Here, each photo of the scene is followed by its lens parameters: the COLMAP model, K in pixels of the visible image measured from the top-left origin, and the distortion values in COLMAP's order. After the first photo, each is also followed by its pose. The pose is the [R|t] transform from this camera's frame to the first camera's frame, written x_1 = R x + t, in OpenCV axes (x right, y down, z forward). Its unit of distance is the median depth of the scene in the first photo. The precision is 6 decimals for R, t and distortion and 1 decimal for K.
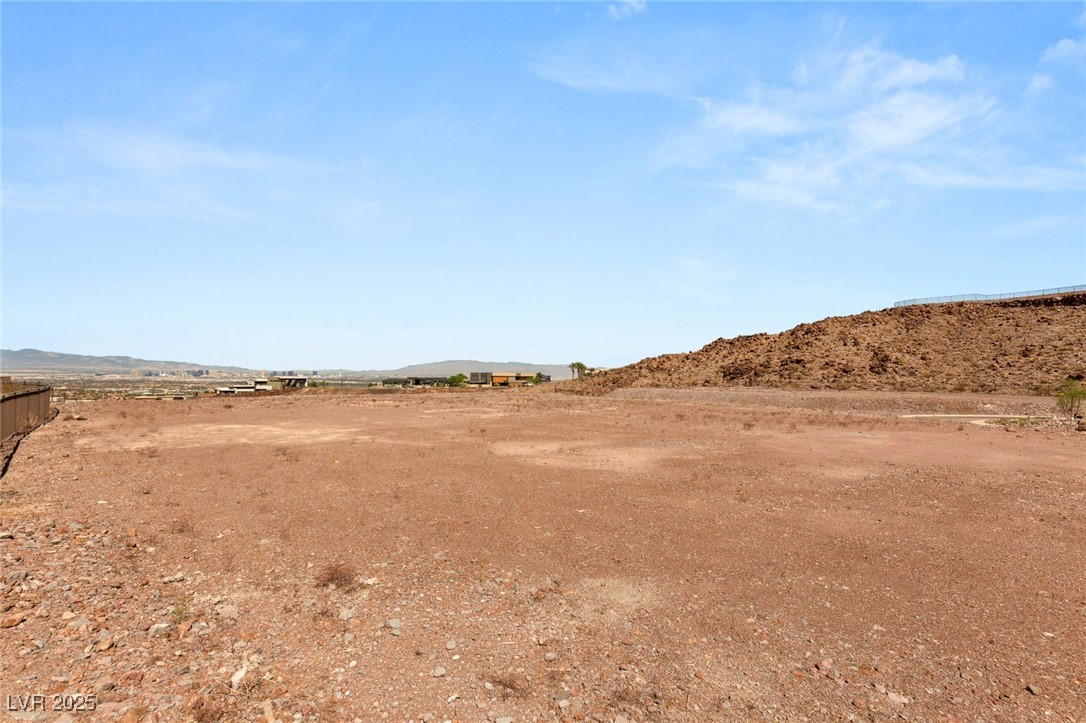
lens RADIAL K [[479.3, 0, 543.3], [0, 479.3, 368.8], [0, 0, 1]] dist [-0.003280, 0.000224]
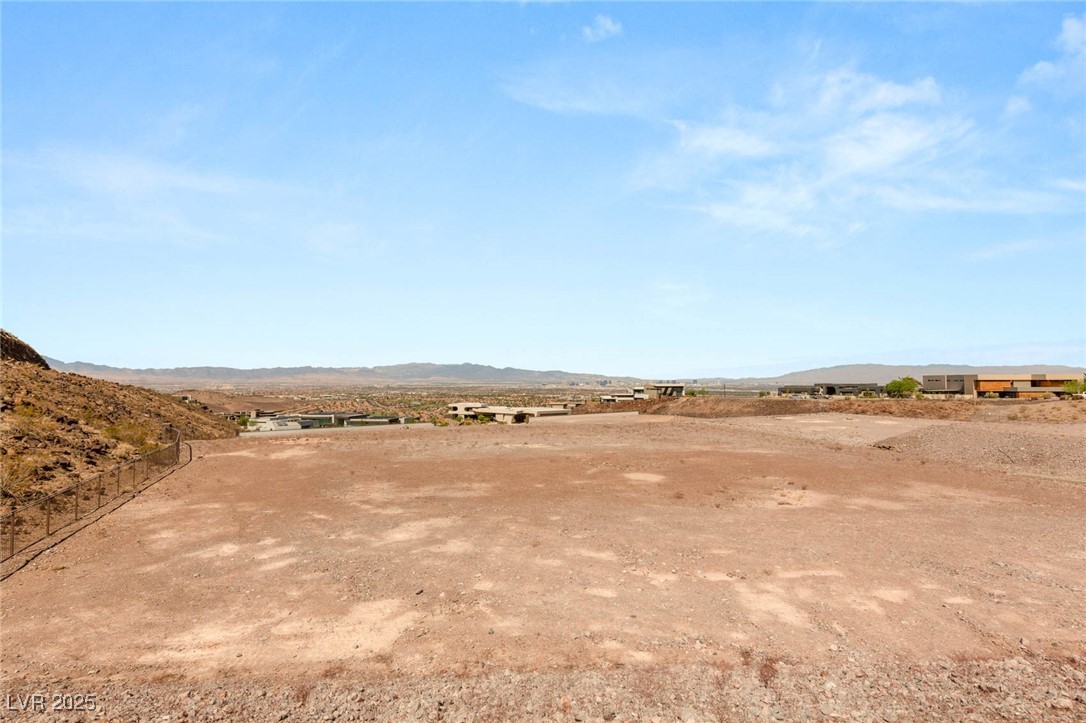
lens RADIAL K [[479.3, 0, 551.6], [0, 479.3, 382.1], [0, 0, 1]] dist [-0.003280, 0.000224]
pose [[0.741456, -0.010919, -0.670913, -0.092171], [0.018050, 0.999830, 0.003675, 0.005317], [0.670759, -0.014834, 0.741527, 0.200508]]
